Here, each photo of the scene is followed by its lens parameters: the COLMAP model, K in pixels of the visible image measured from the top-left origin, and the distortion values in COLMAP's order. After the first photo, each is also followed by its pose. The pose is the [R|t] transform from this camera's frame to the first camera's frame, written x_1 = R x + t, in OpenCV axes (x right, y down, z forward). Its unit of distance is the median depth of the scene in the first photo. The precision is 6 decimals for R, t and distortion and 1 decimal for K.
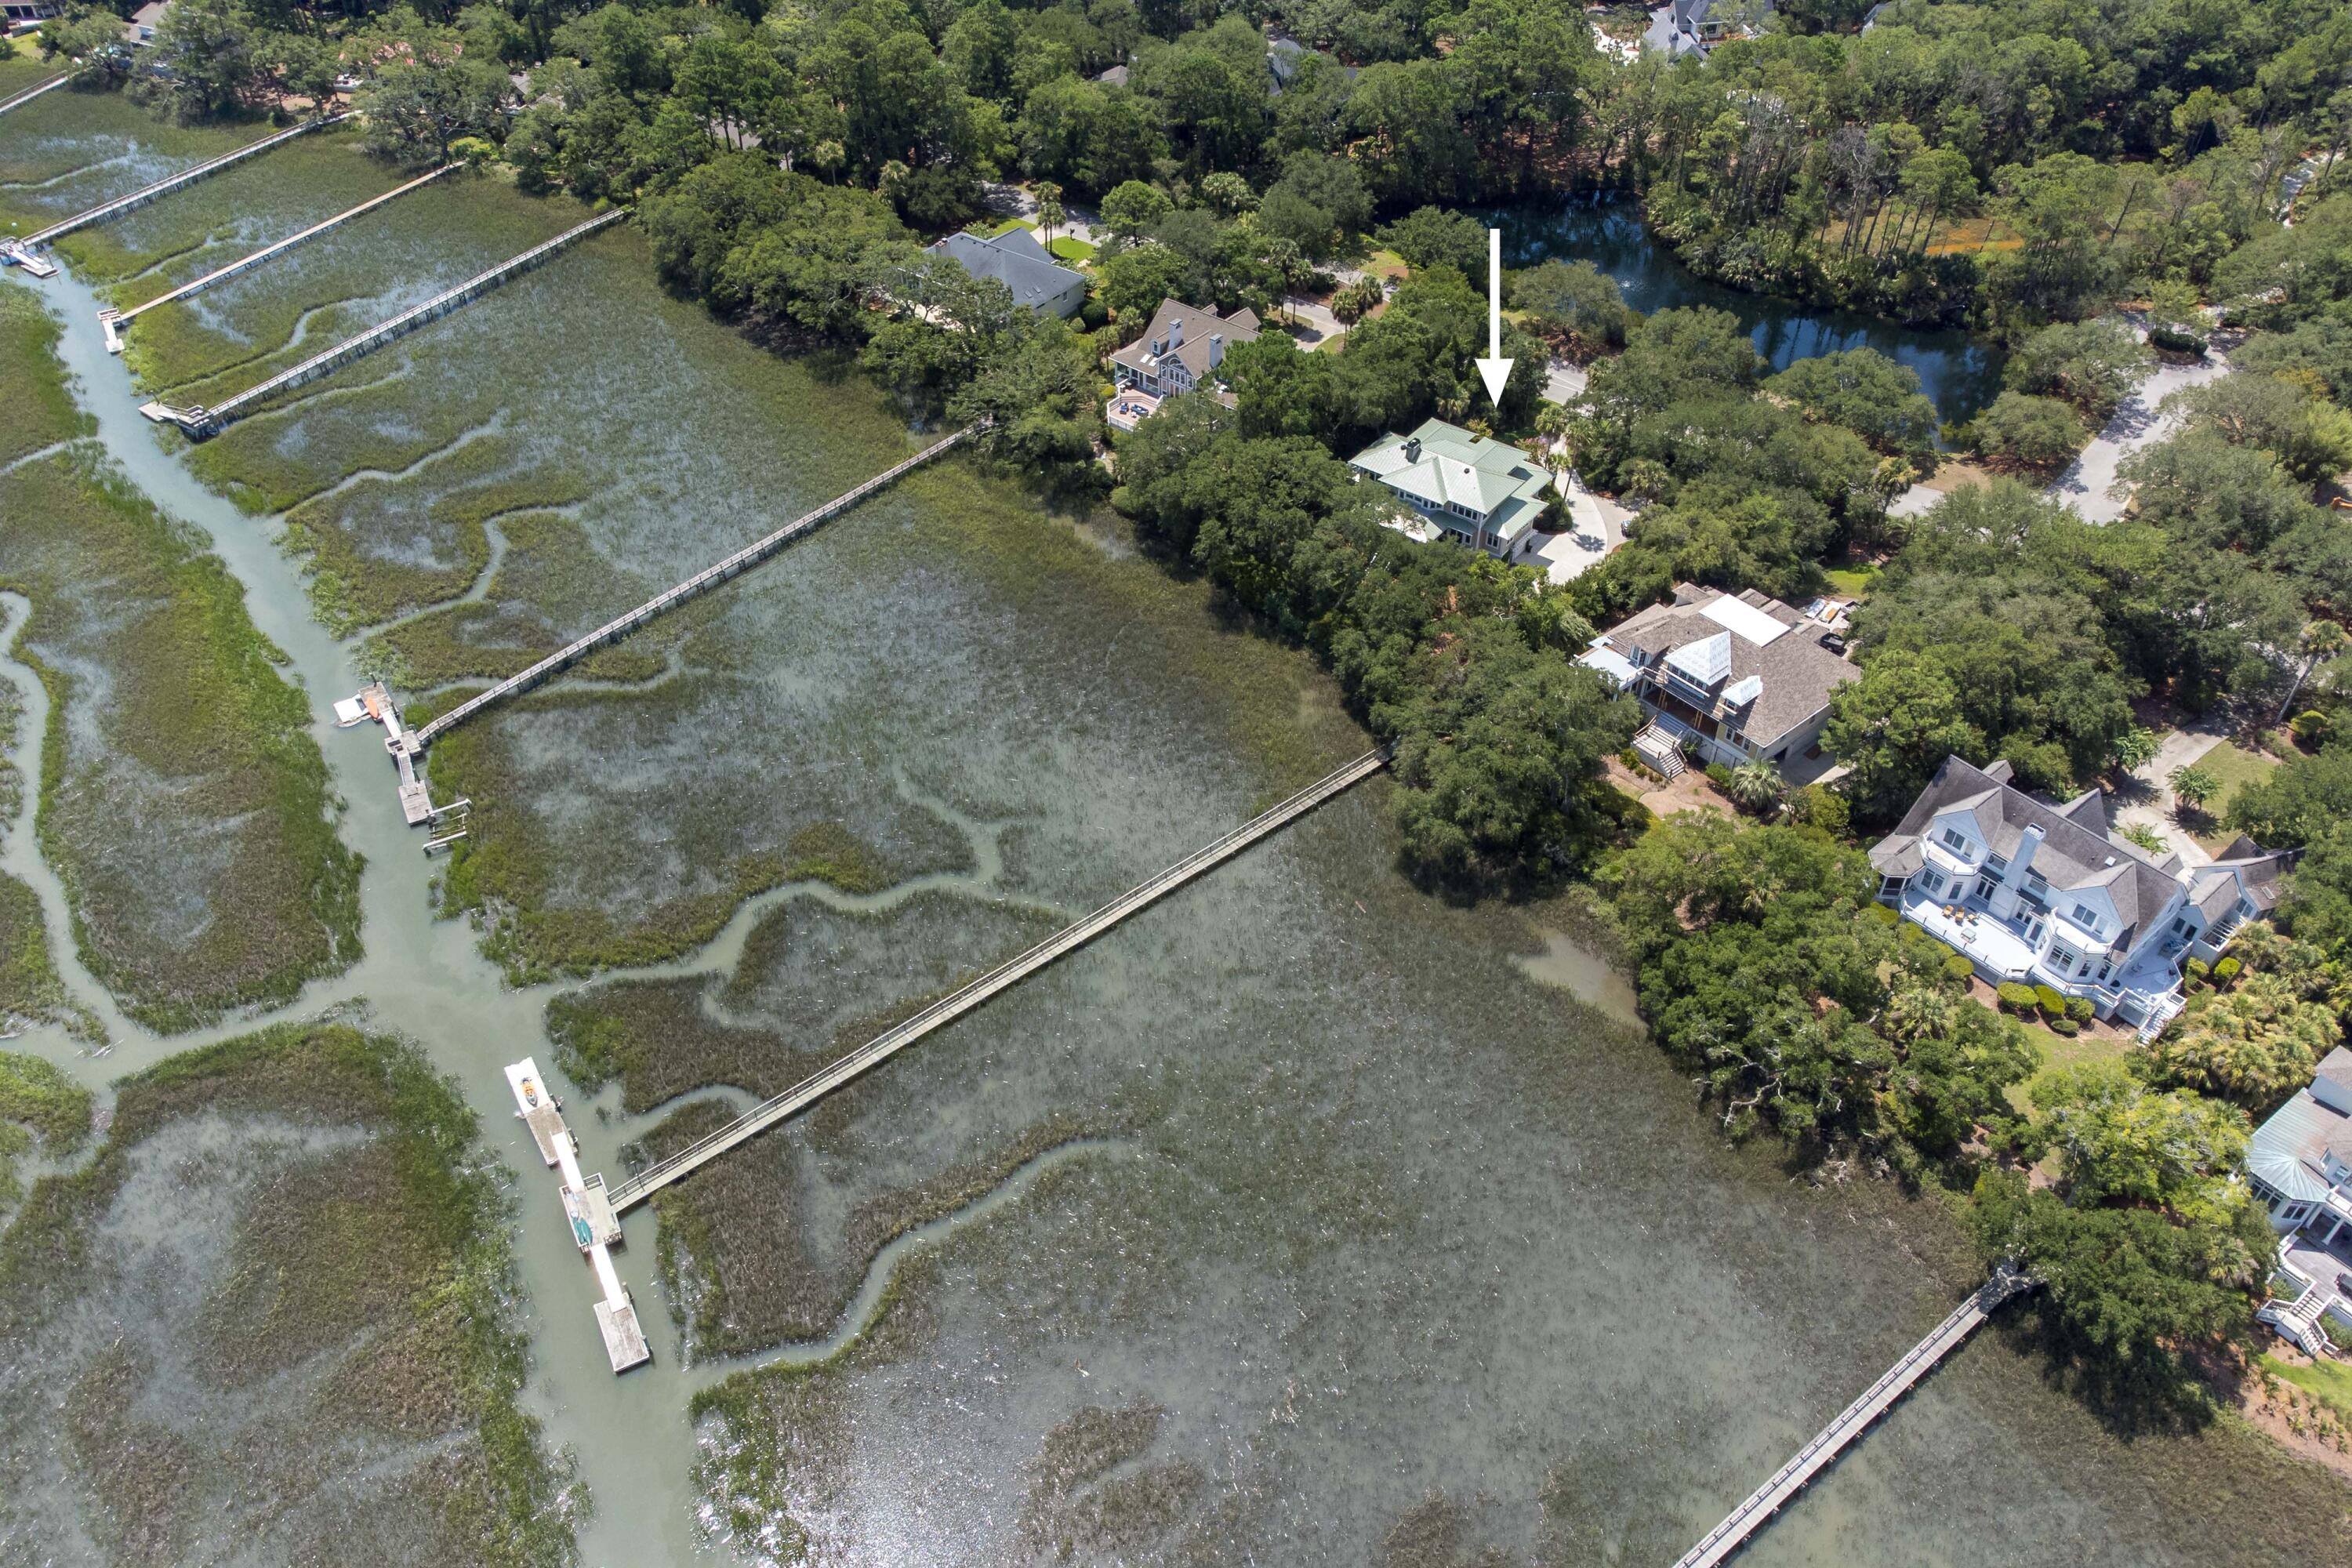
lens RADIAL K [[1760.6, 0, 1176.0], [0, 1760.6, 784.0], [0, 0, 1]] dist [0.018194, 0.009527]
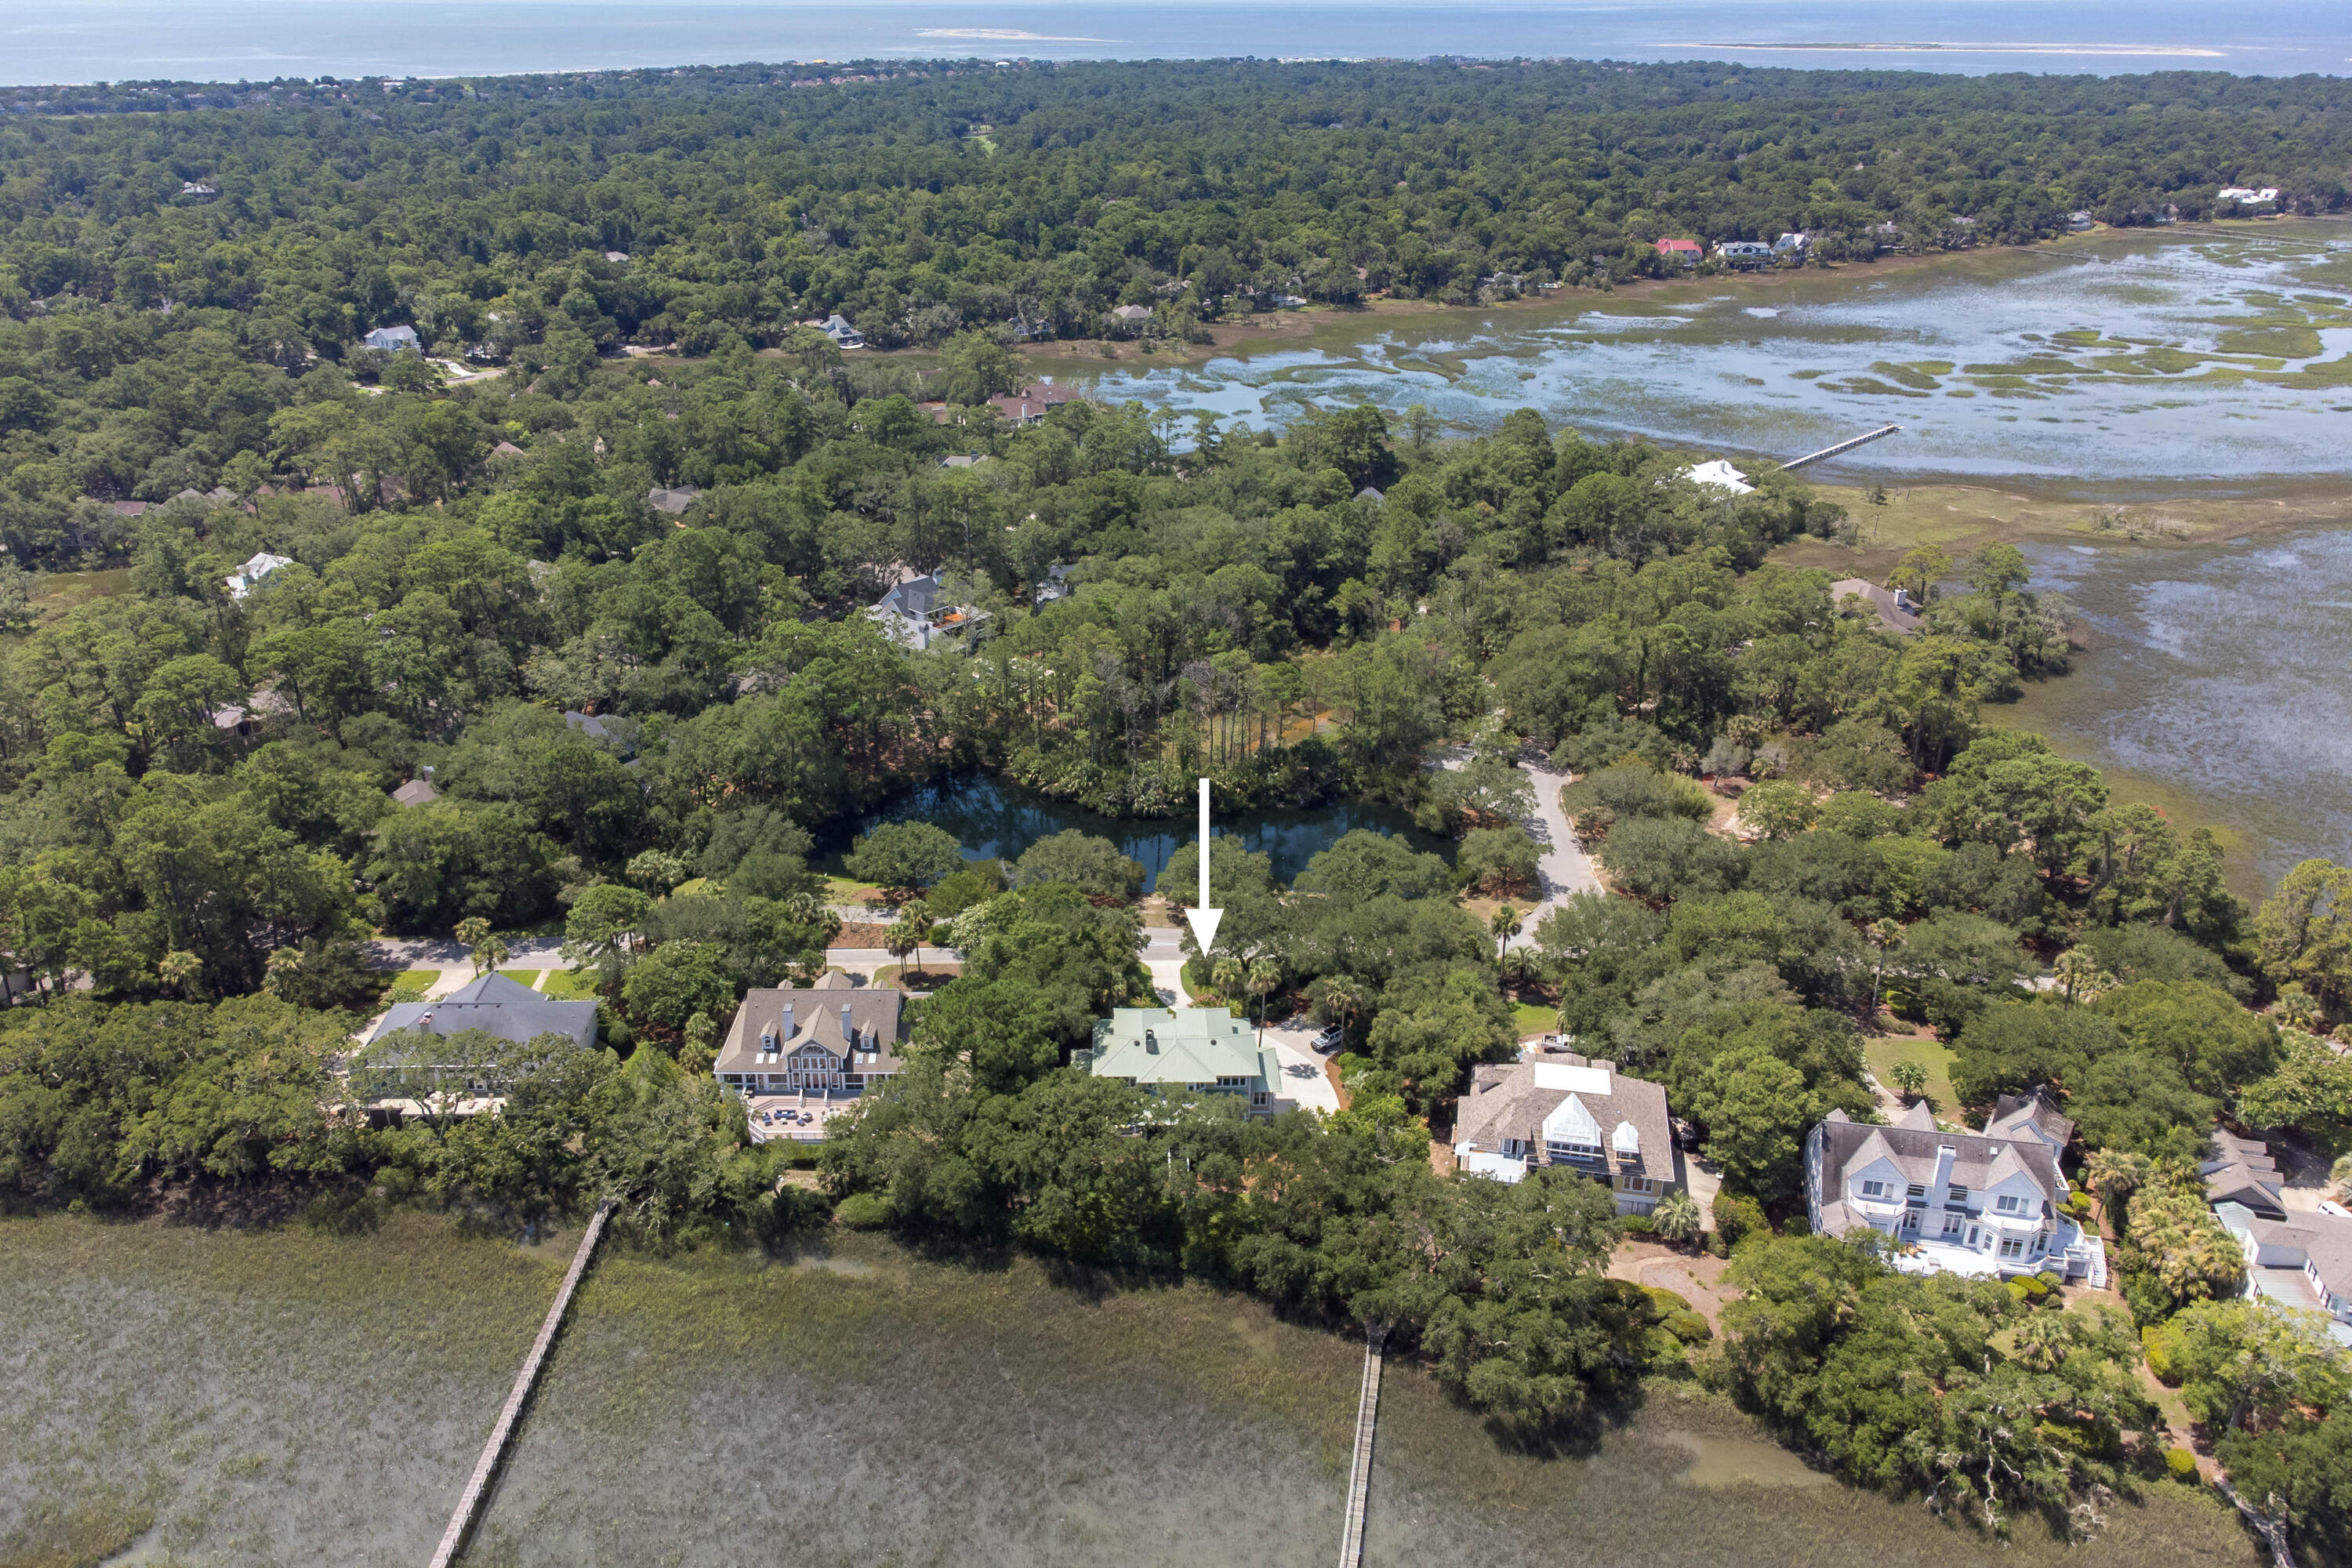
lens RADIAL K [[1760.6, 0, 1176.0], [0, 1760.6, 784.0], [0, 0, 1]] dist [0.018194, 0.009527]
pose [[0.777388, -0.251864, 0.576397, -0.437279], [0.413639, 0.895035, -0.166779, -0.174578], [-0.473890, 0.368072, 0.799970, 0.194437]]
